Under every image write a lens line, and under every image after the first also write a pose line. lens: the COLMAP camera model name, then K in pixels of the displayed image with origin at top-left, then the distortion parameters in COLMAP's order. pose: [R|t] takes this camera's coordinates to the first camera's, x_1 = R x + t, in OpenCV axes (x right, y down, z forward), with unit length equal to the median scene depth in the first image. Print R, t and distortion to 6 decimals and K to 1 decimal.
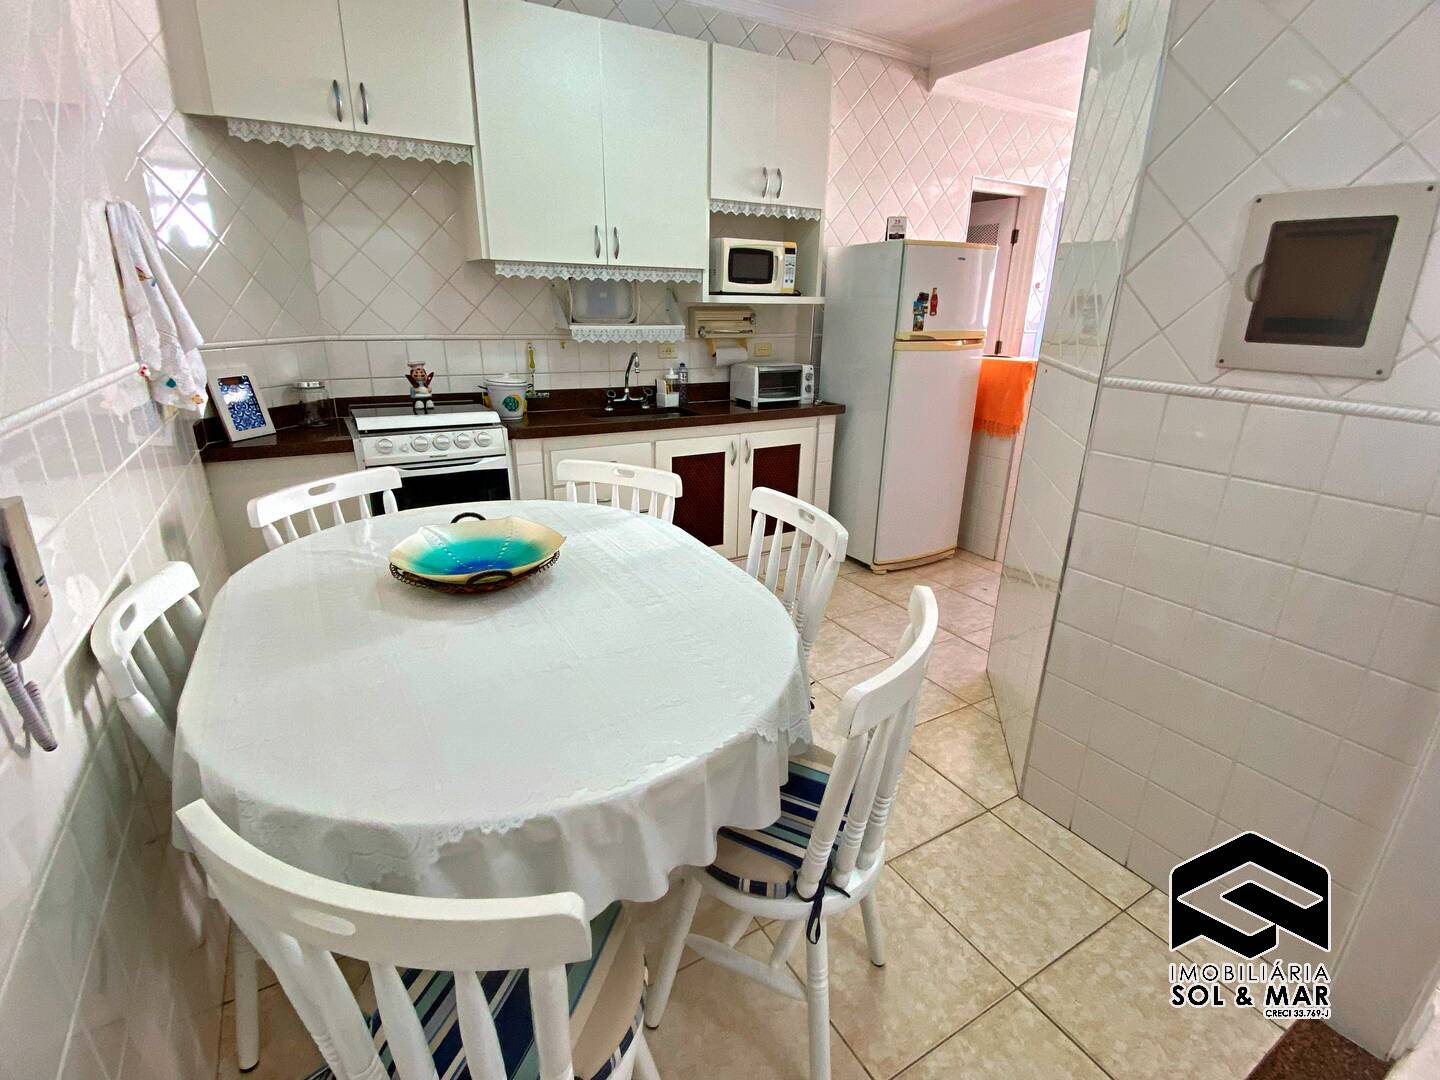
lens RADIAL K [[674.1, 0, 729.2], [0, 674.1, 541.8], [0, 0, 1]] dist [0.042393, -0.032389]
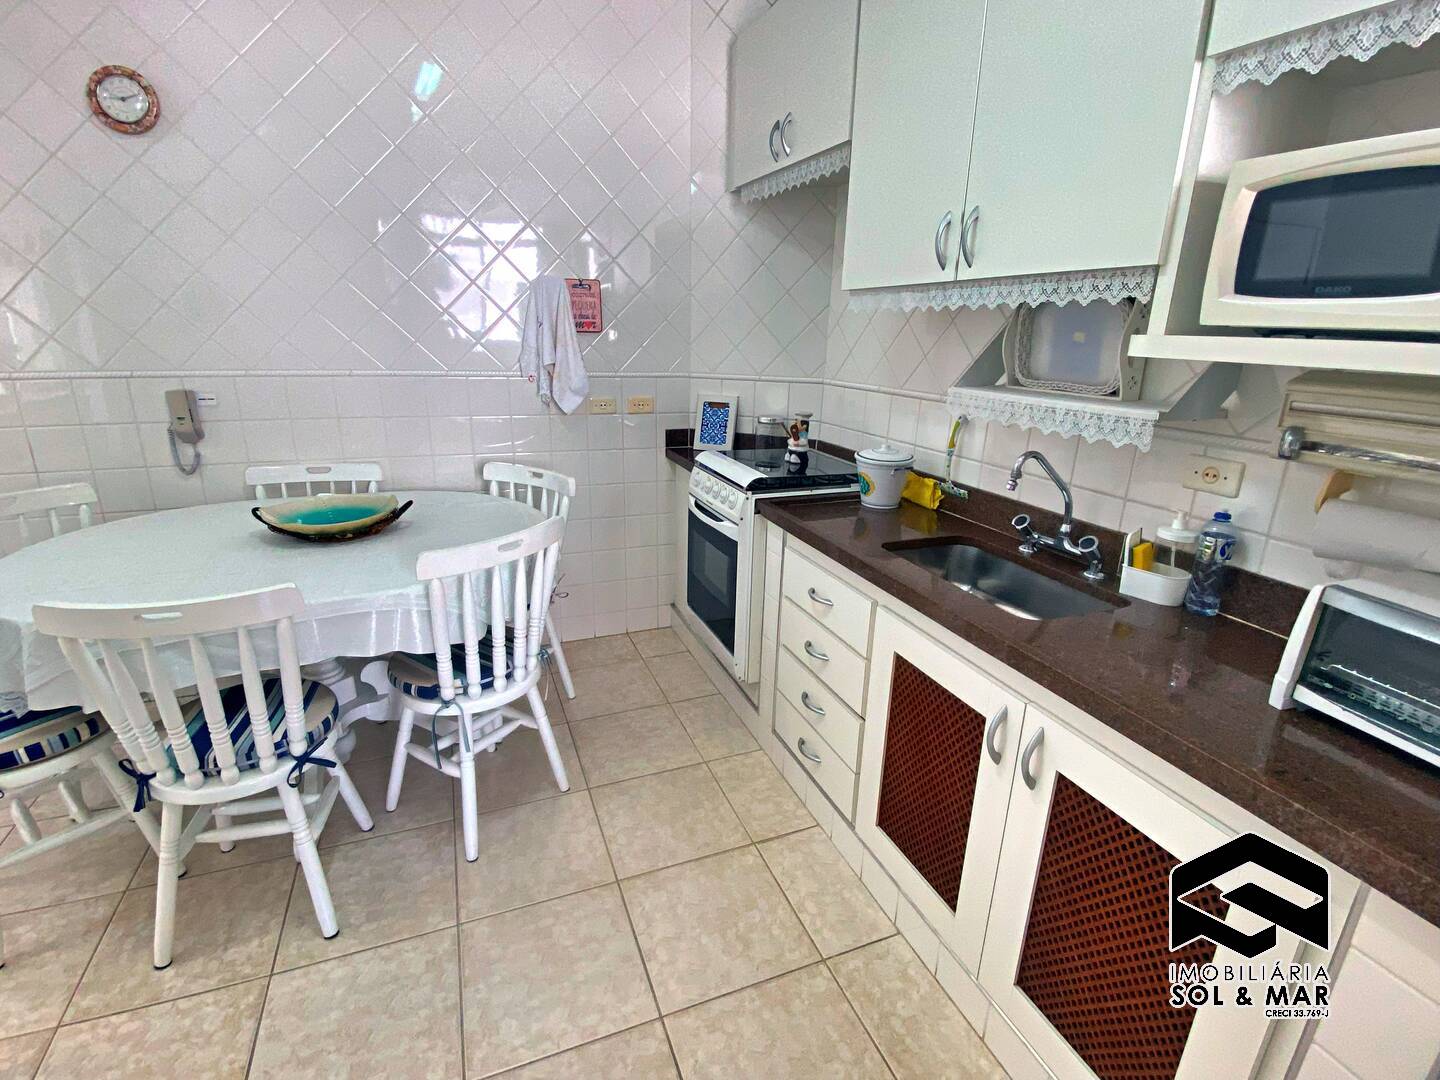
lens RADIAL K [[674.1, 0, 729.2], [0, 674.1, 541.8], [0, 0, 1]] dist [0.042393, -0.032389]
pose [[-0.168435, 0.279175, -0.945352, 0.381387], [-0.347254, 0.880766, 0.321973, -0.309890], [0.922521, 0.382509, -0.051407, 0.864775]]
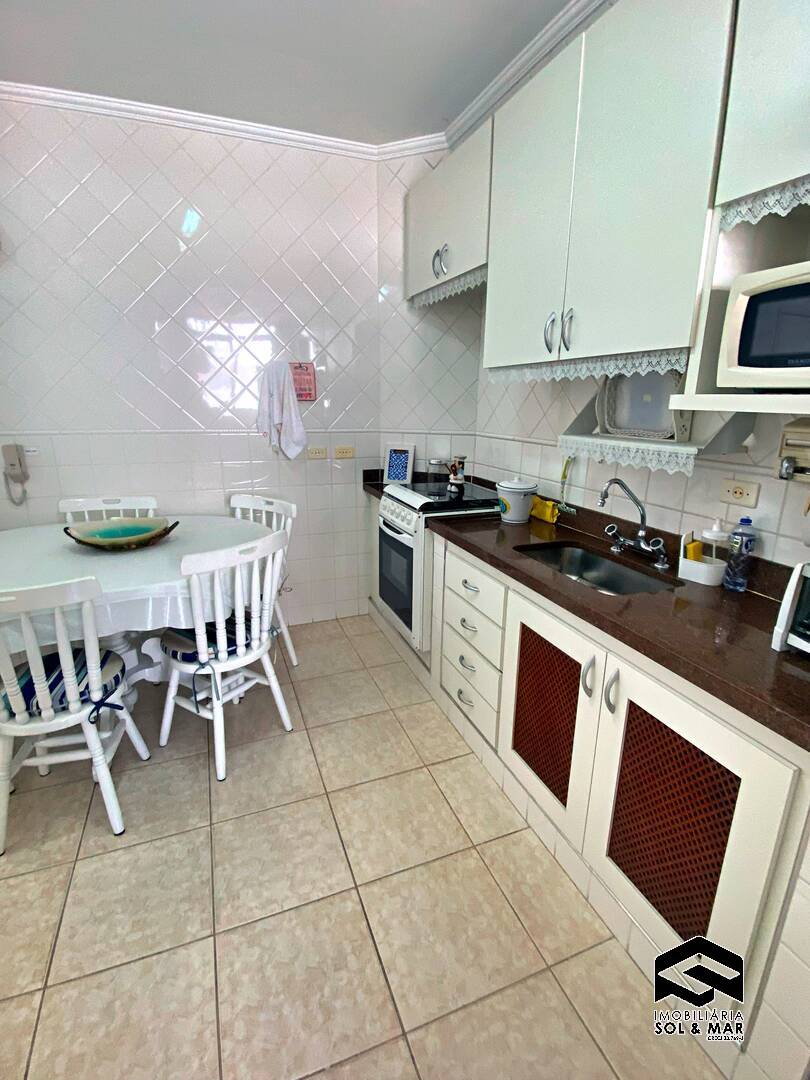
lens RADIAL K [[505.6, 0, 417.4], [0, 505.6, 543.6], [0, 0, 1]] dist [0.042393, -0.032389]
pose [[-0.166768, 0.255393, -0.952346, 0.409552], [-0.336385, 0.893187, 0.298434, -0.313327], [0.926841, 0.370124, -0.063044, 0.886259]]
